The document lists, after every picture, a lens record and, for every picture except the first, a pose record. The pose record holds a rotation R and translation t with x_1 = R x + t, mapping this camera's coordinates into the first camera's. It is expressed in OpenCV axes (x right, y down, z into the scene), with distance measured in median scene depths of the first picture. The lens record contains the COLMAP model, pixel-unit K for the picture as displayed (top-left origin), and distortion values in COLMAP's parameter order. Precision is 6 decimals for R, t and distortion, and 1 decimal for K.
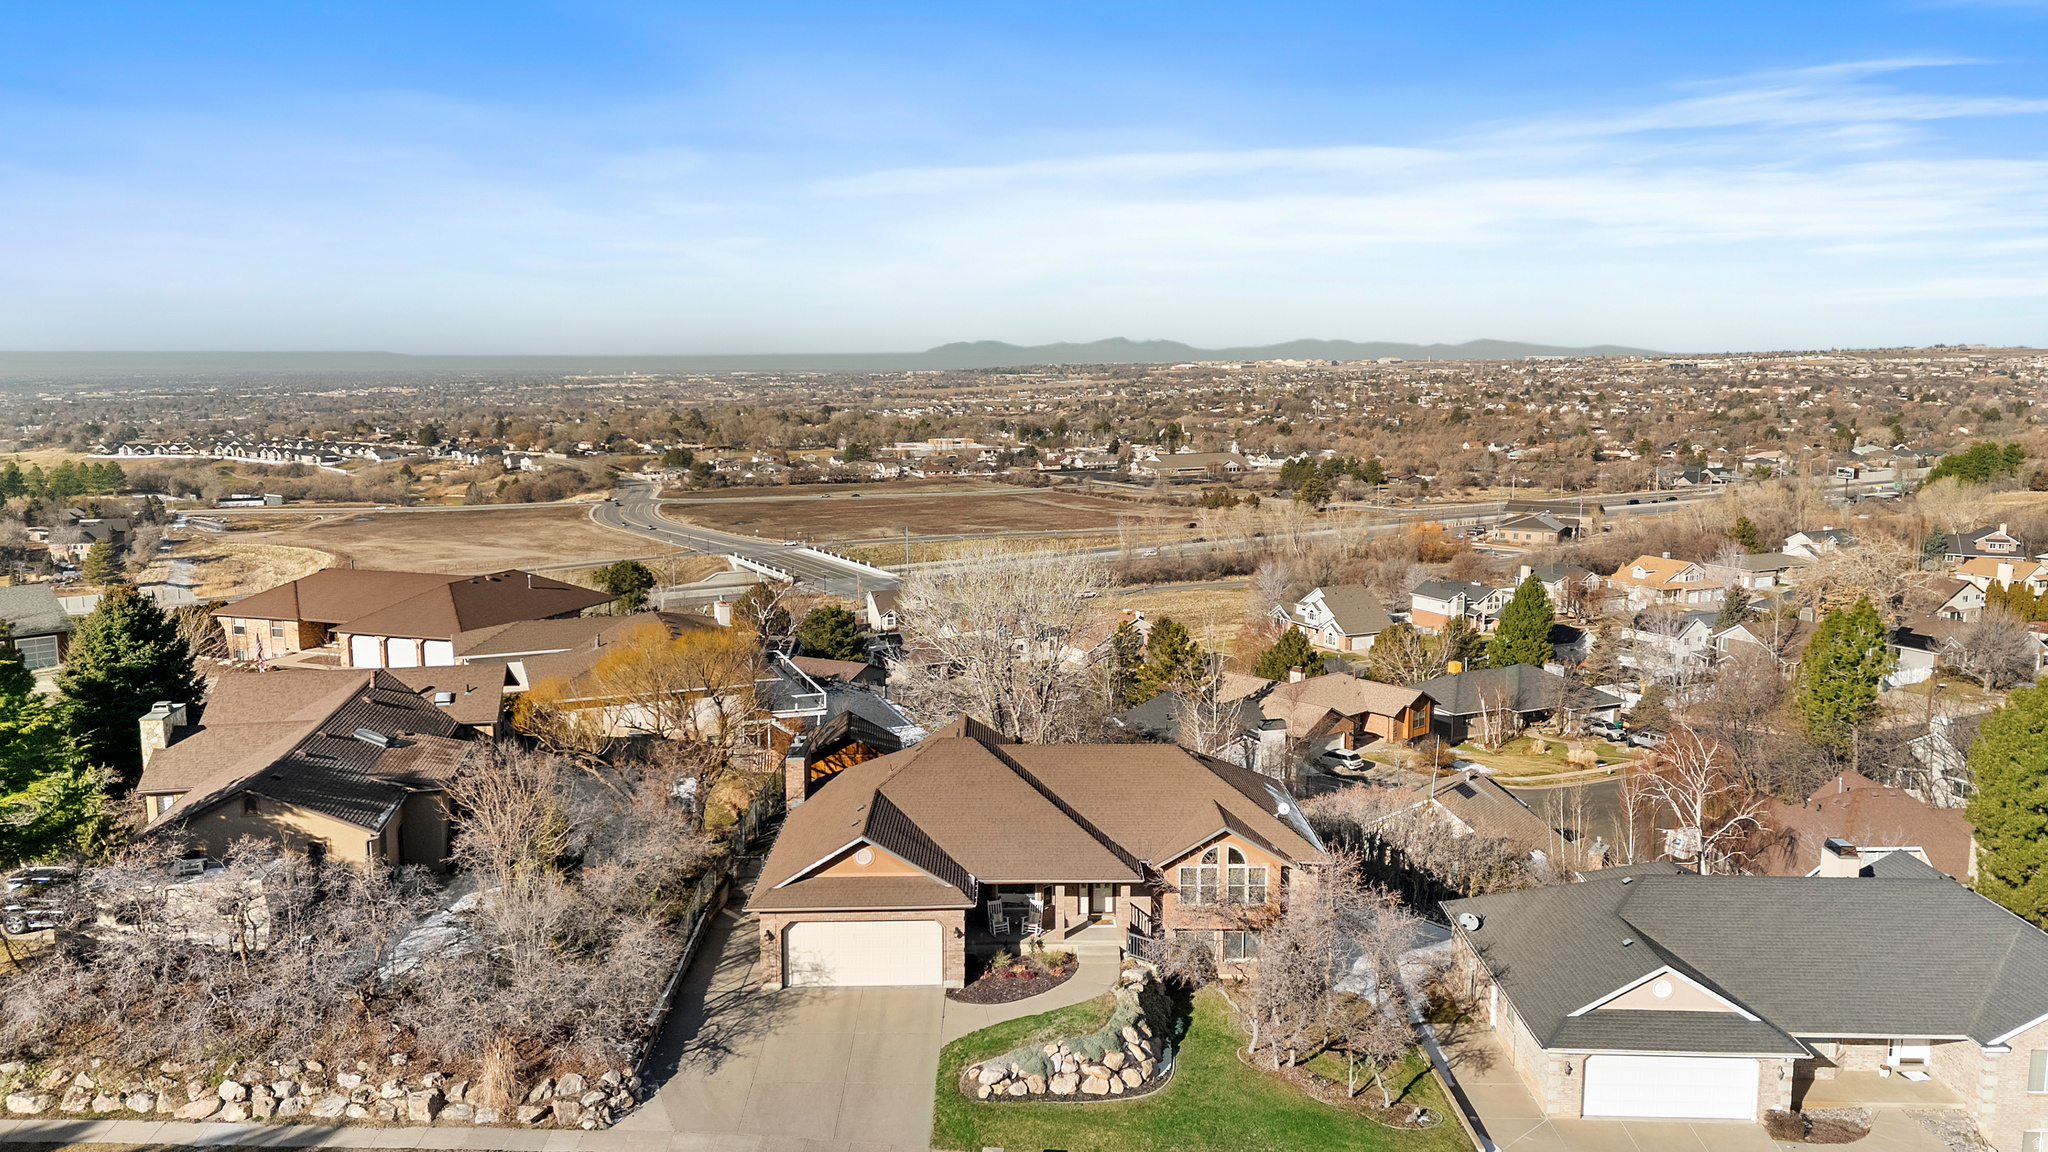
lens RADIAL K [[1532.5, 0, 974.7], [0, 1532.5, 583.6], [0, 0, 1]] dist [0.086655, -0.072555]
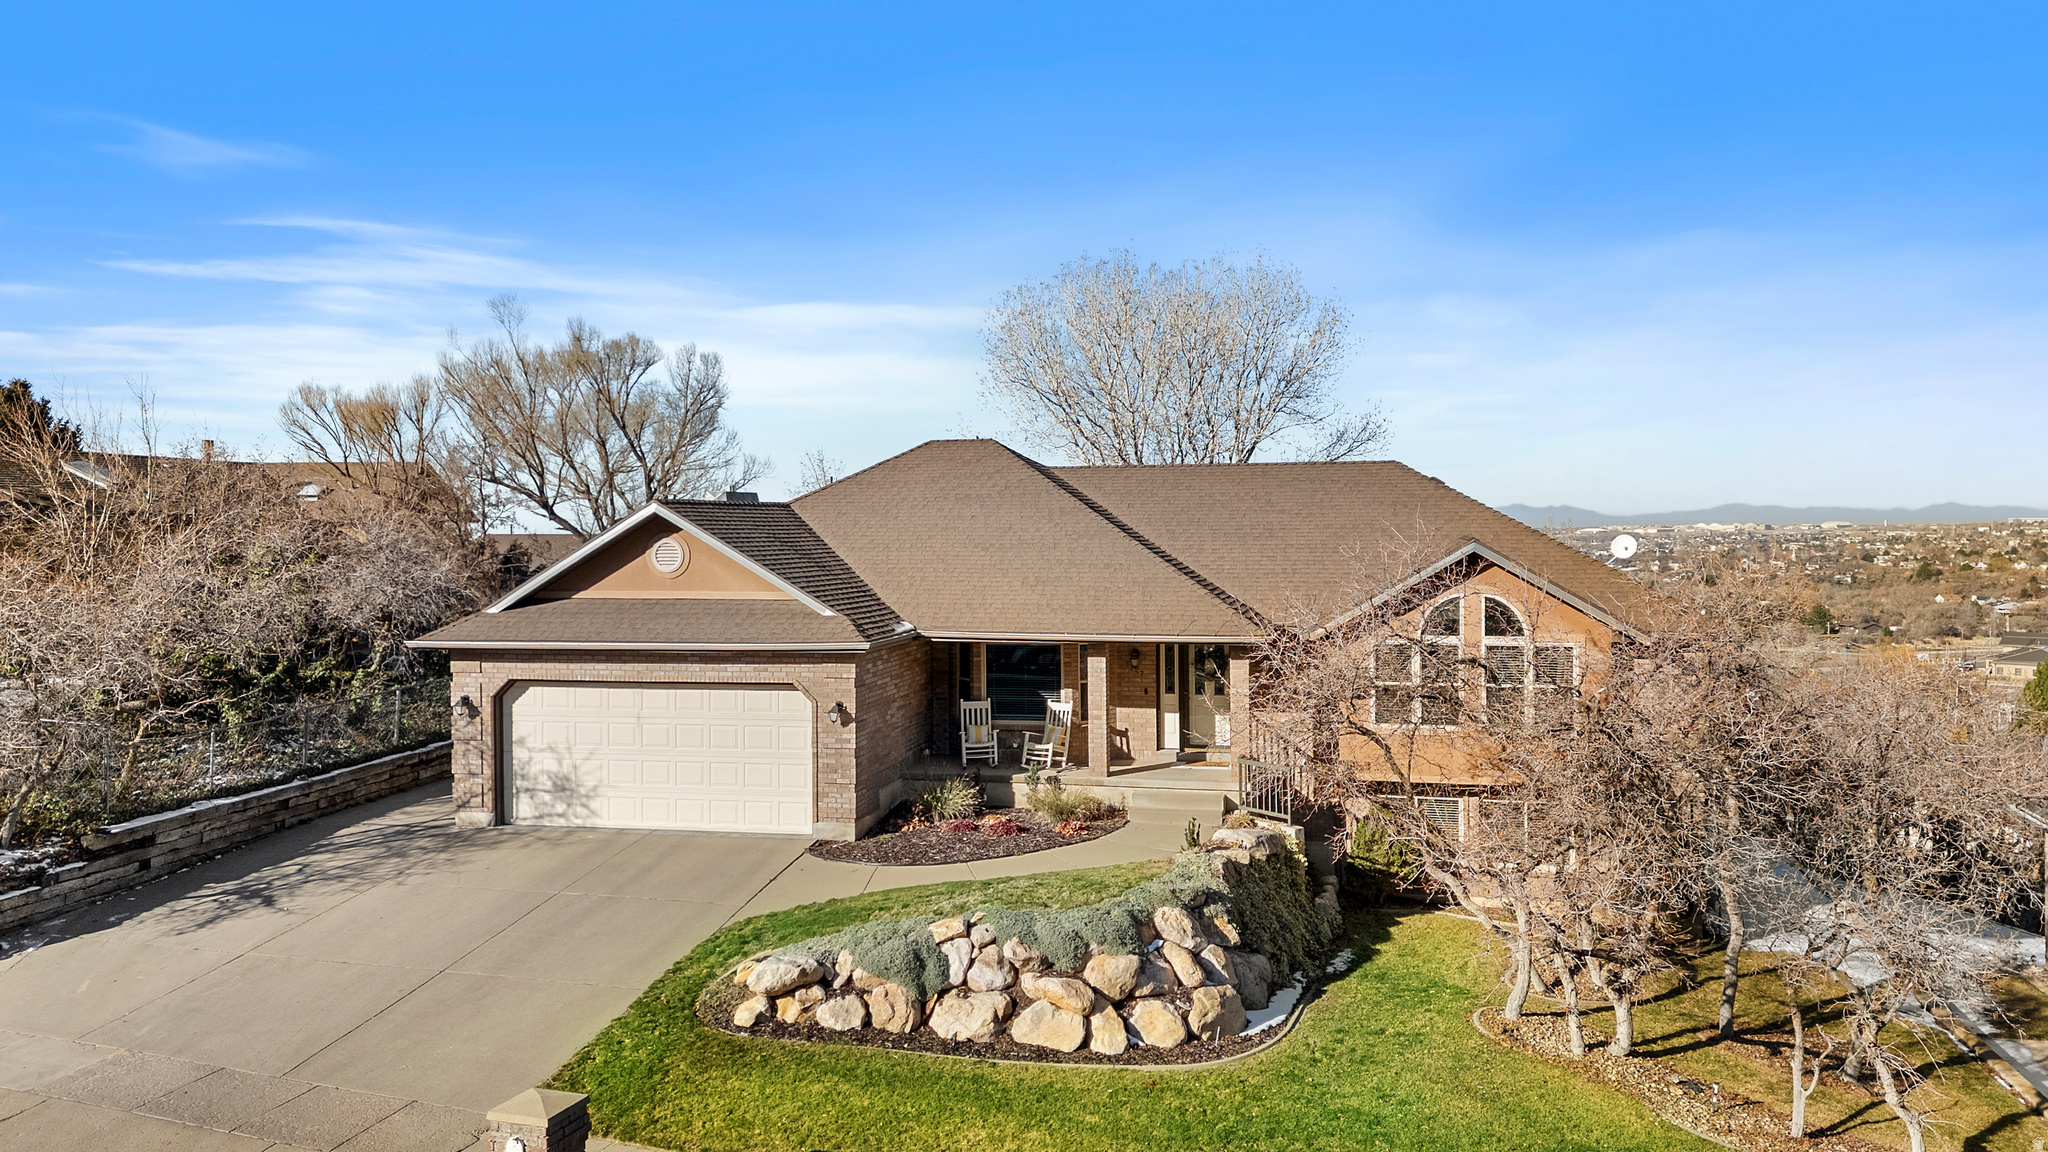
lens RADIAL K [[1532.5, 0, 988.1], [0, 1532.5, 557.2], [0, 0, 1]] dist [0.086655, -0.072555]
pose [[0.971932, 0.006192, -0.235179, 0.129508], [-0.036249, 0.991658, -0.123698, 0.220307], [0.232451, 0.128751, 0.964048, 0.527501]]
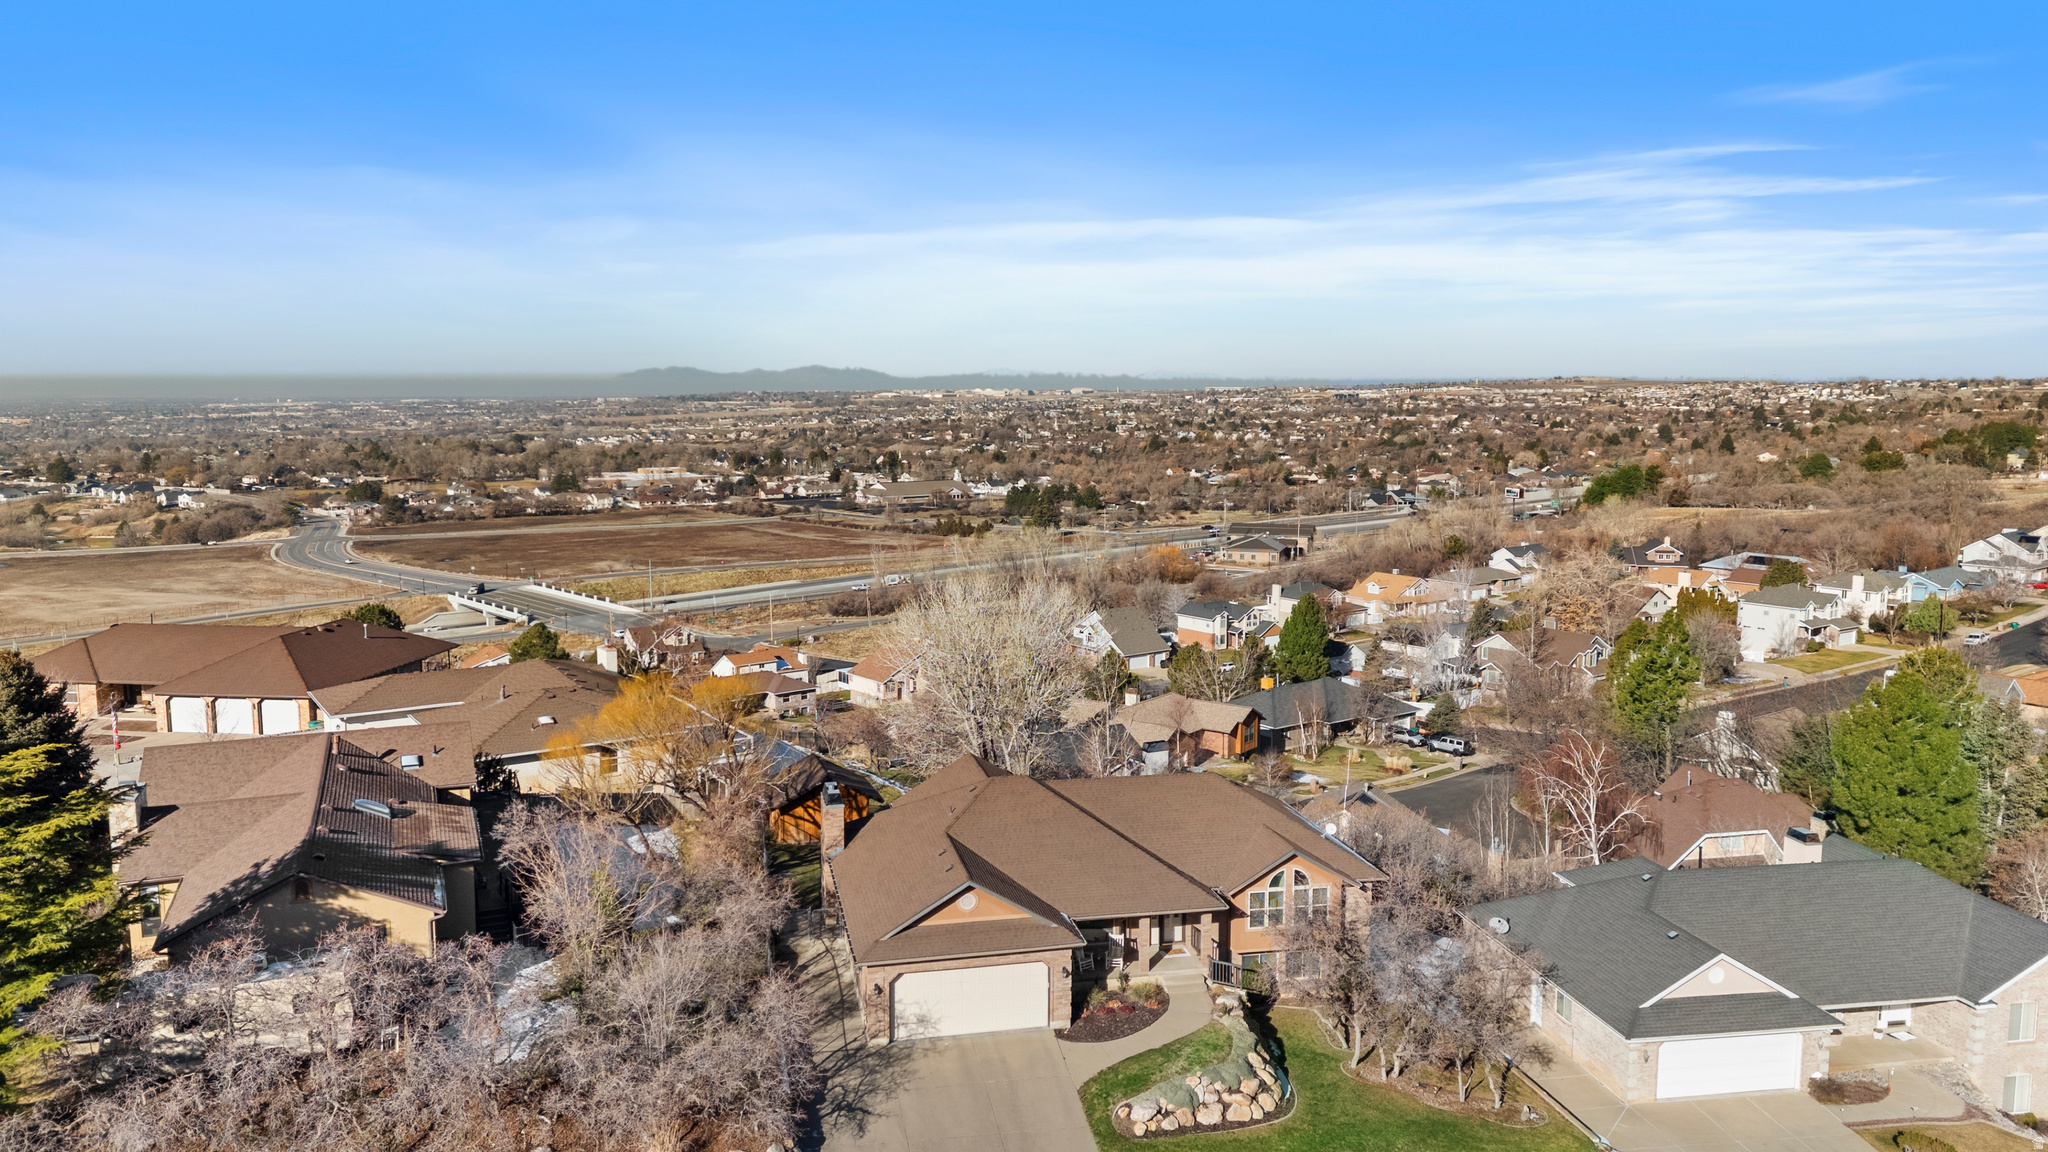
lens RADIAL K [[1532.5, 0, 985.5], [0, 1532.5, 590.9], [0, 0, 1]] dist [0.086655, -0.072555]
pose [[0.979494, -0.026612, 0.199708, -0.237670], [0.029275, 0.999517, -0.010396, -0.010331], [-0.199335, 0.016030, 0.979800, 0.027099]]
